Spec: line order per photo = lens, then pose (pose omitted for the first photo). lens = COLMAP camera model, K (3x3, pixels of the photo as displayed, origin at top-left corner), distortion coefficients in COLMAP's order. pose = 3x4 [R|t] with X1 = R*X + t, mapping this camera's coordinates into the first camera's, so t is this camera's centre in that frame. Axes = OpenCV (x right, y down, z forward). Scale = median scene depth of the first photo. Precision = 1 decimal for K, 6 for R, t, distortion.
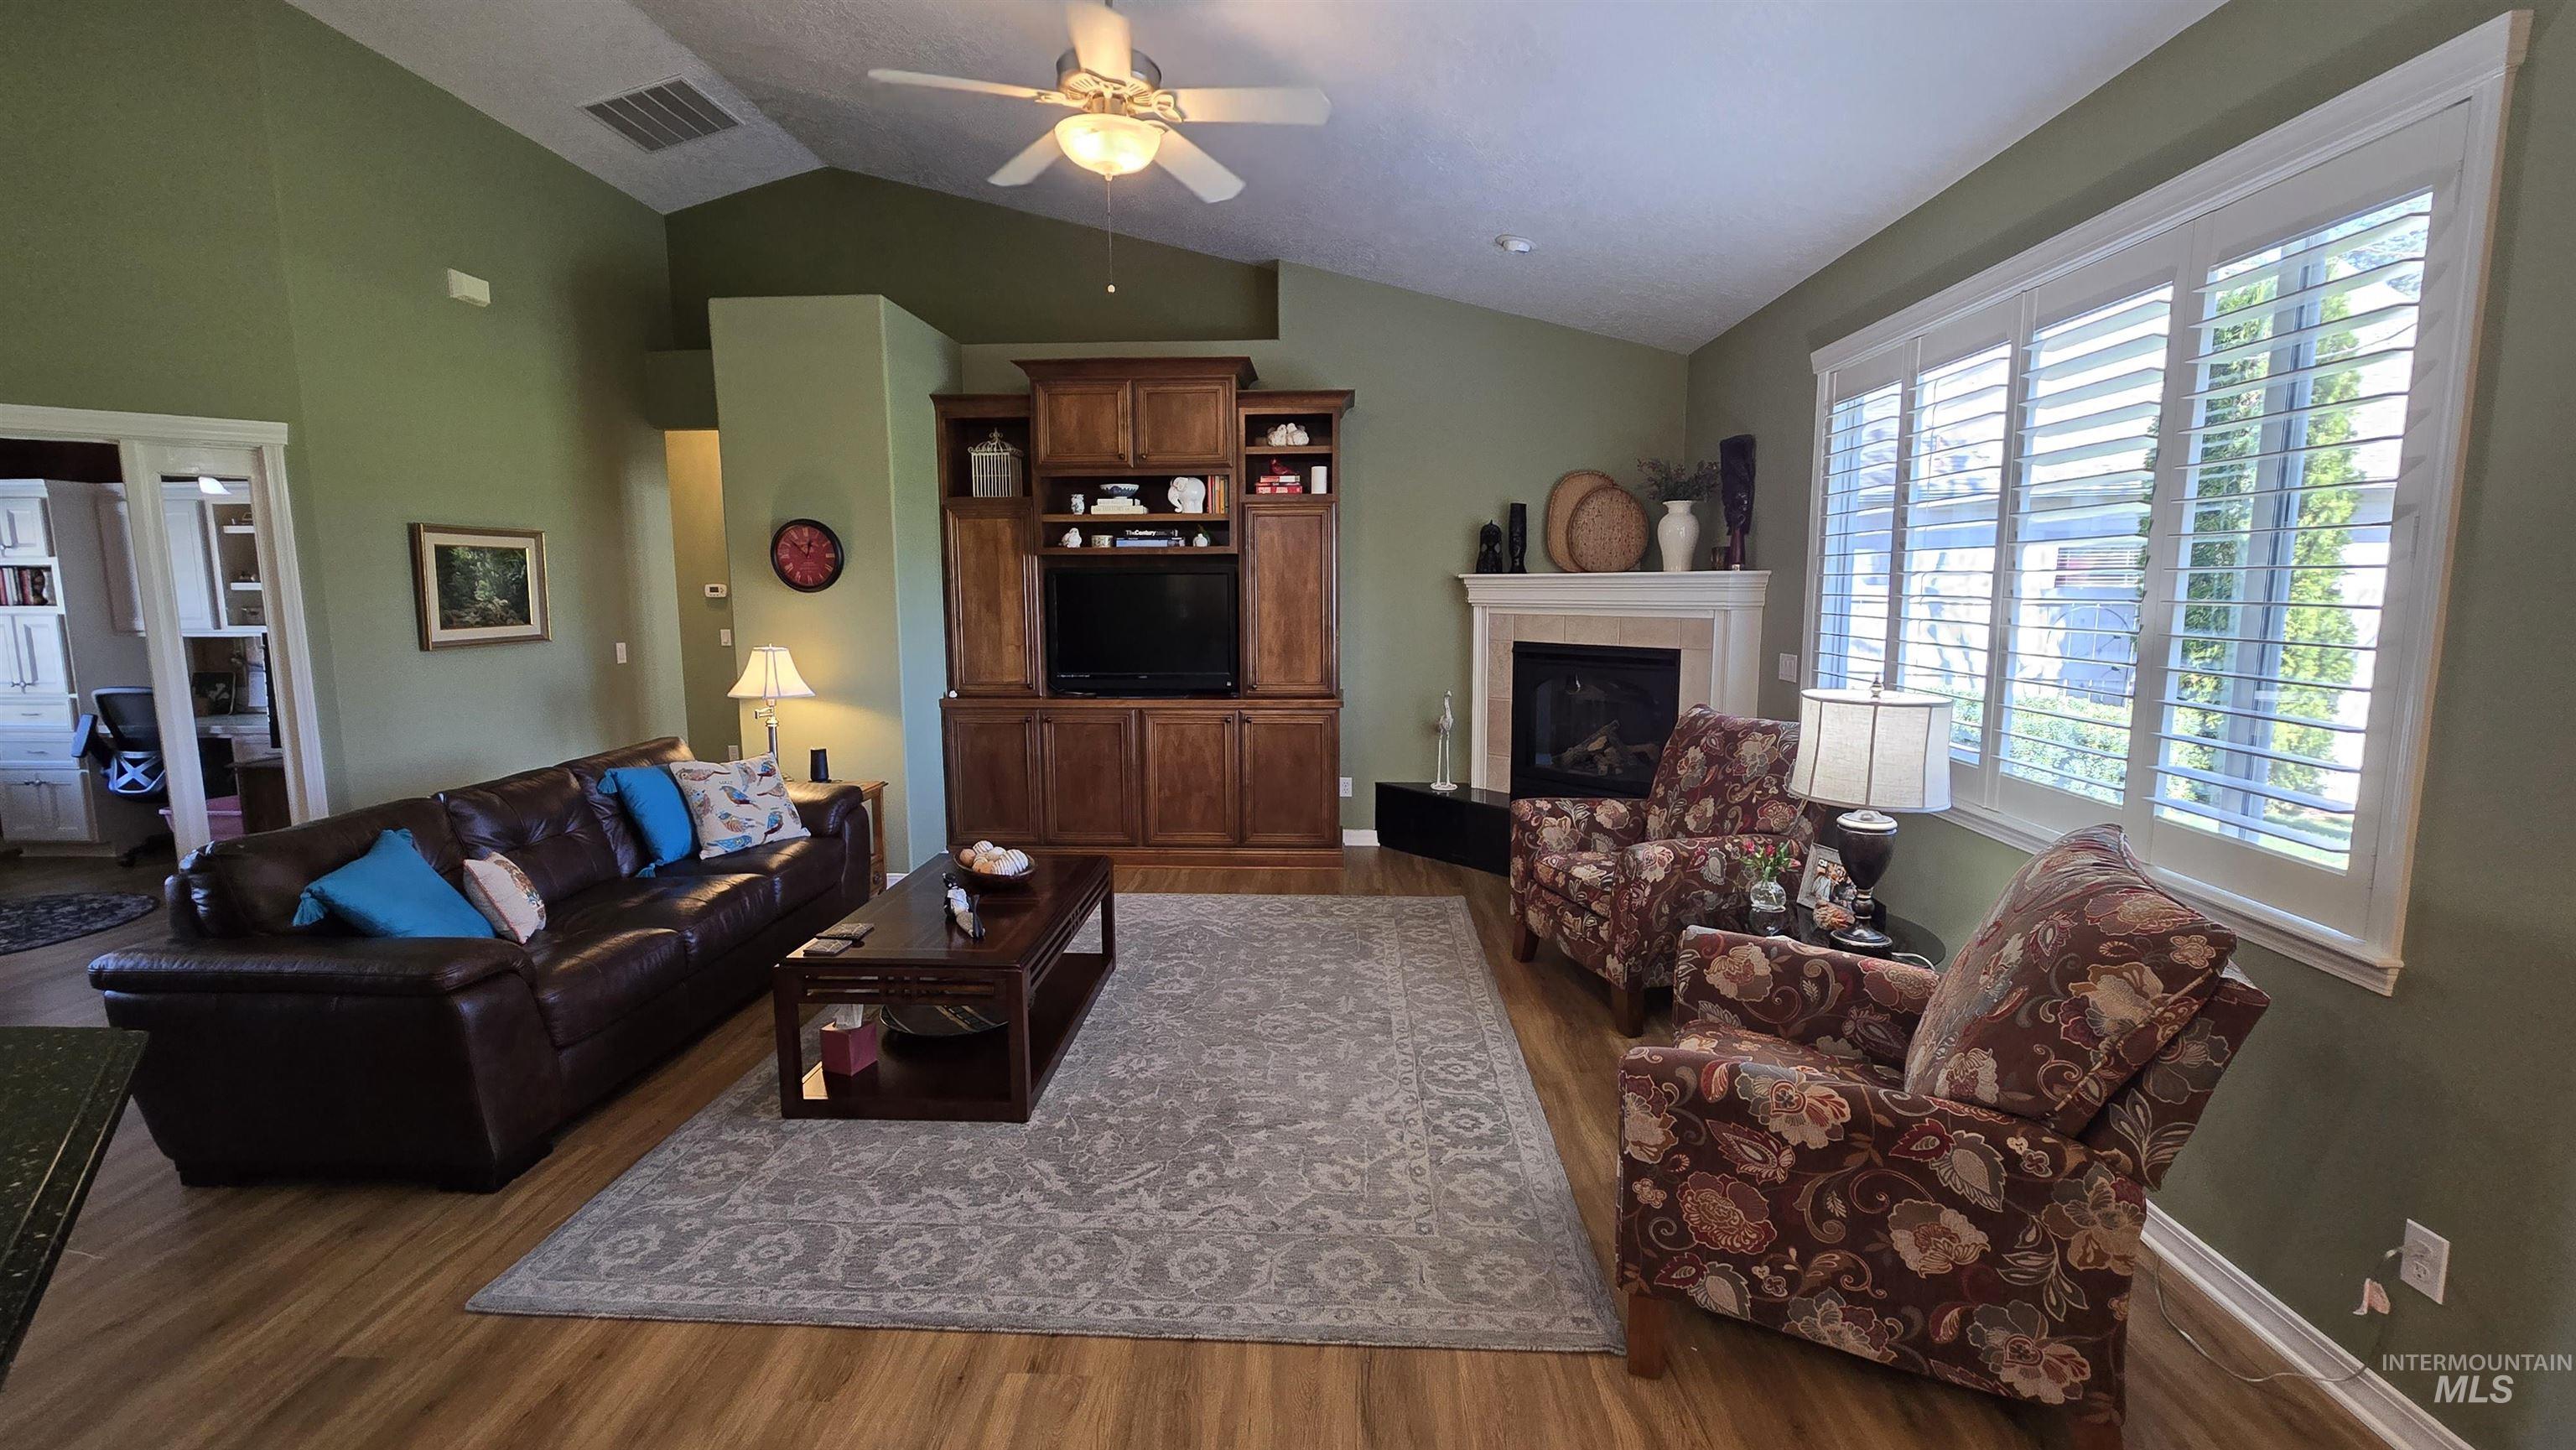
lens RADIAL K [[1054.4, 0, 1289.5], [0, 1054.4, 711.3], [0, 0, 1]] dist [-0.007709, 0.001504]
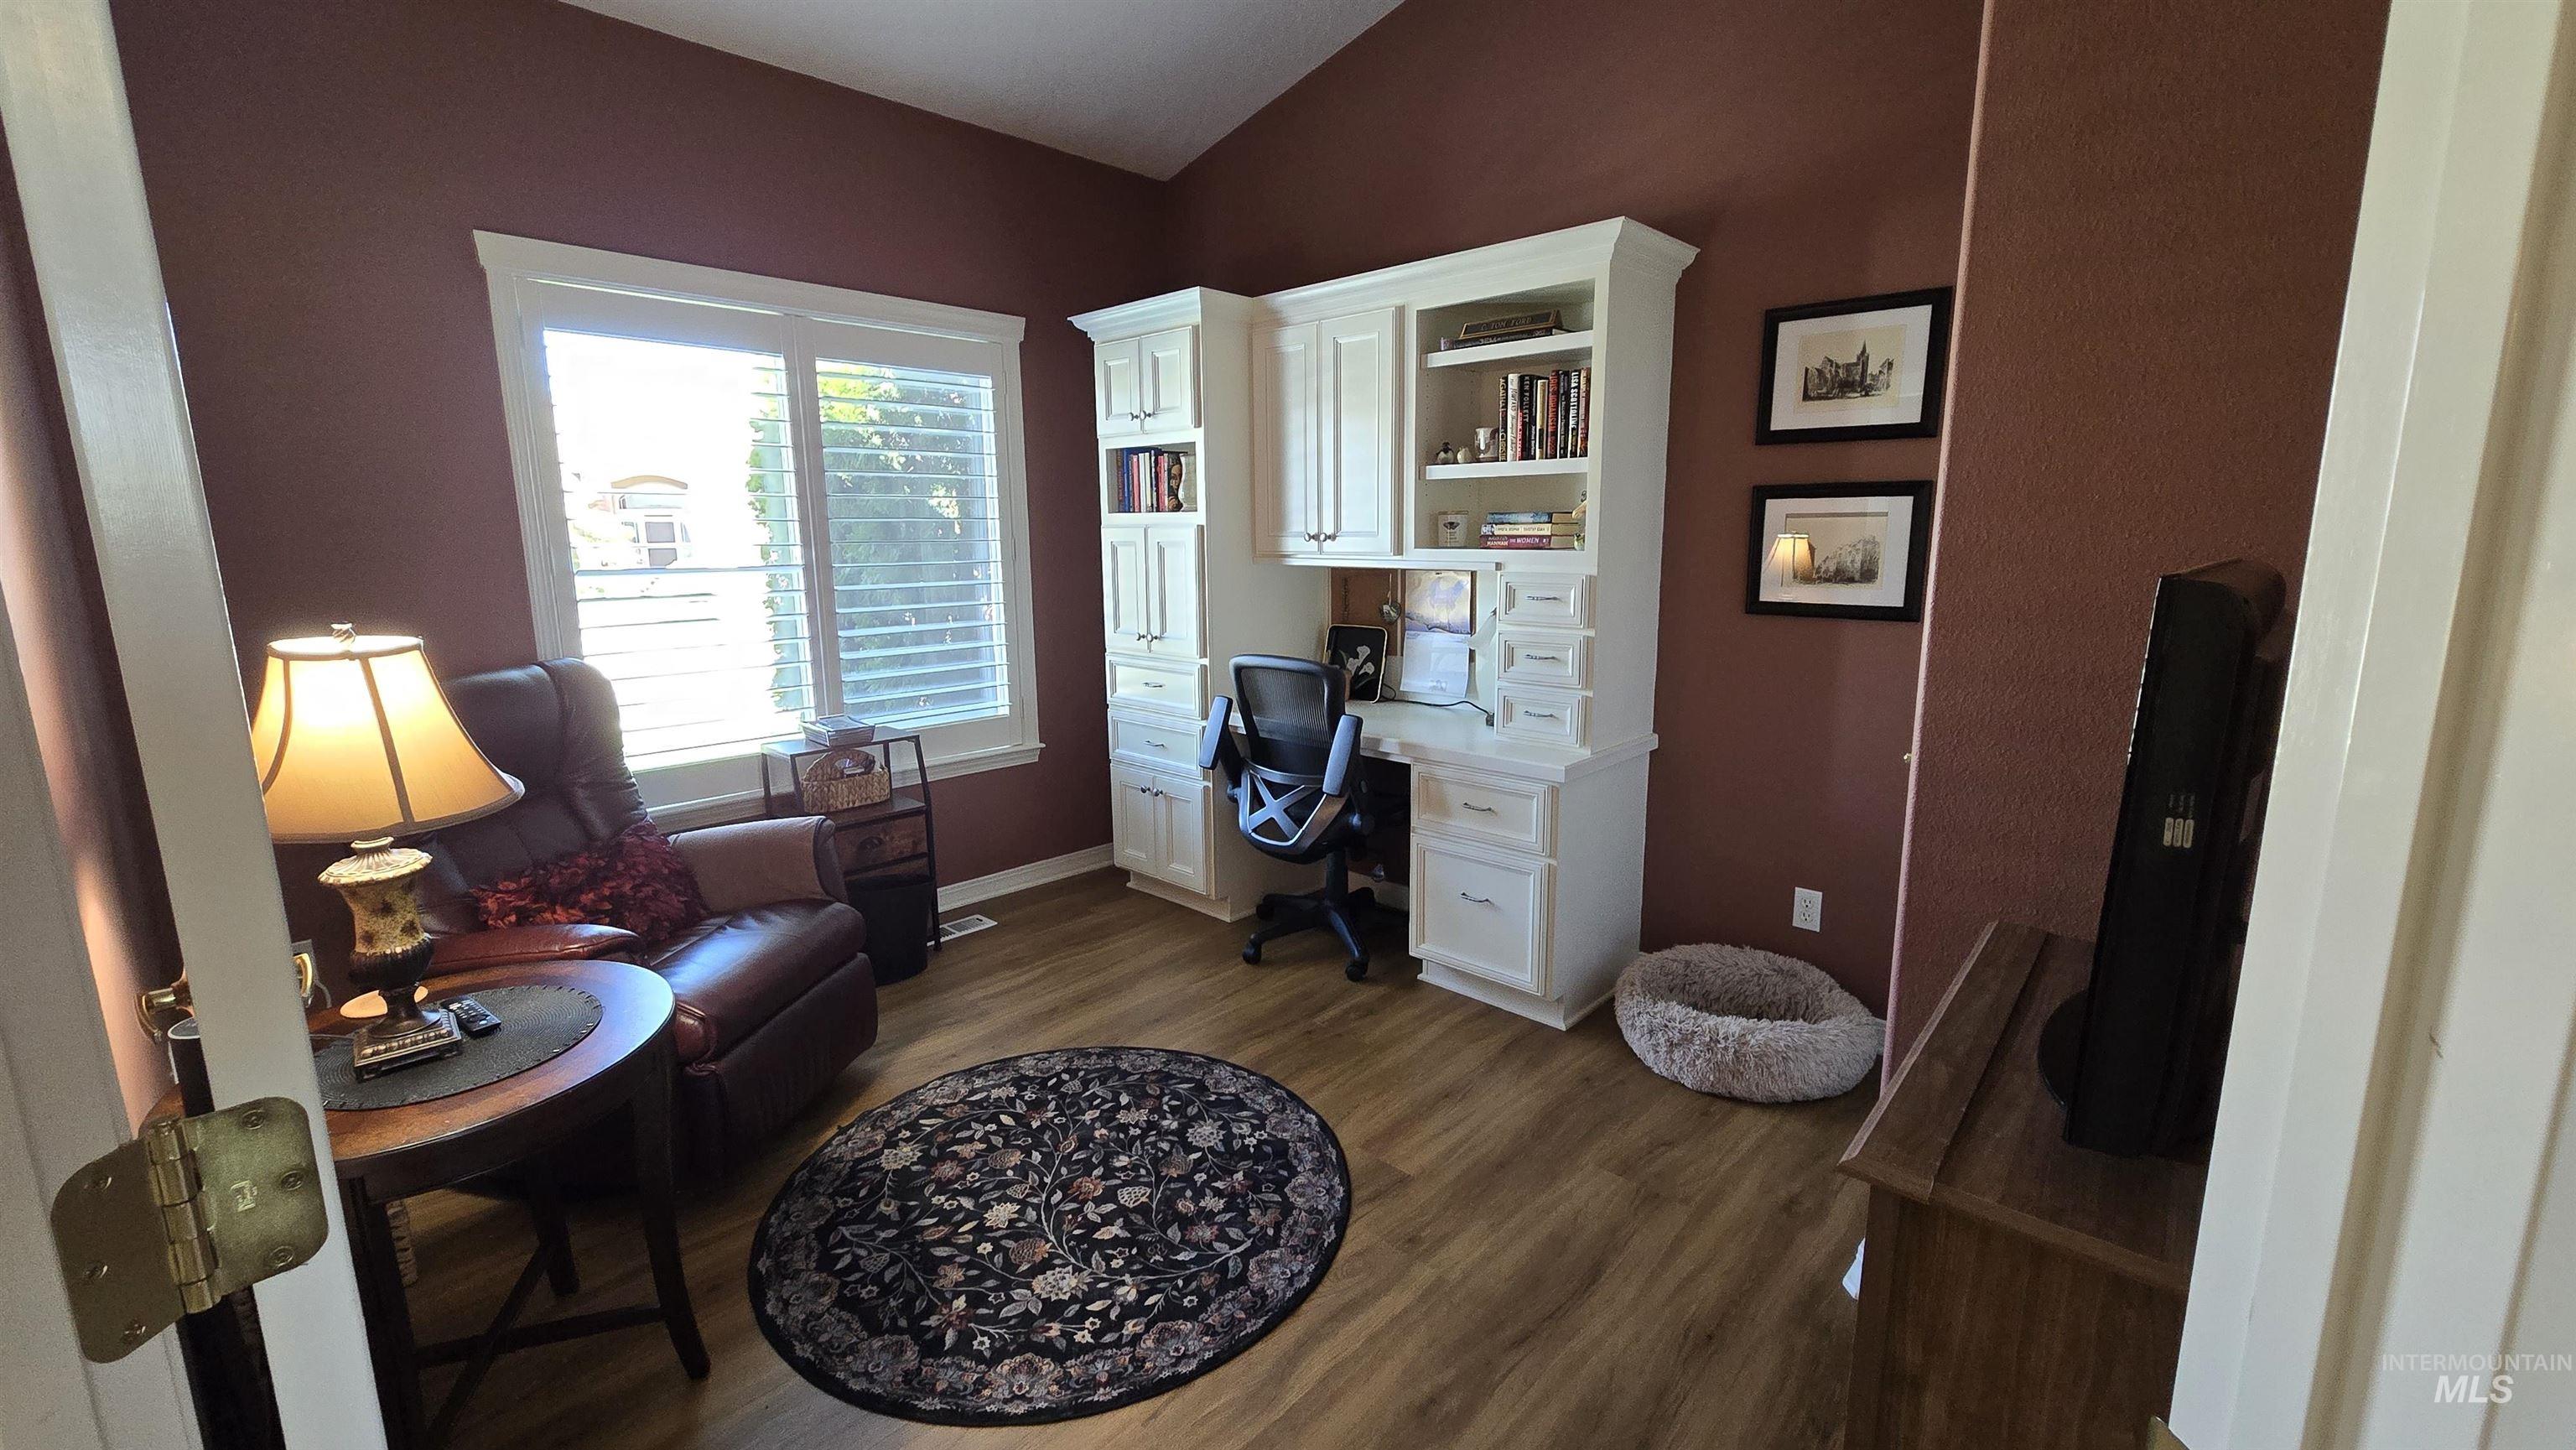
lens RADIAL K [[1054.4, 0, 1285.9], [0, 1054.4, 715.5], [0, 0, 1]] dist [-0.007709, 0.001504]
pose [[0.753102, 0.113946, -0.647961, -0.662478], [-0.075307, 0.993344, 0.087156, -0.036629], [0.653580, -0.016842, 0.756670, 0.517632]]
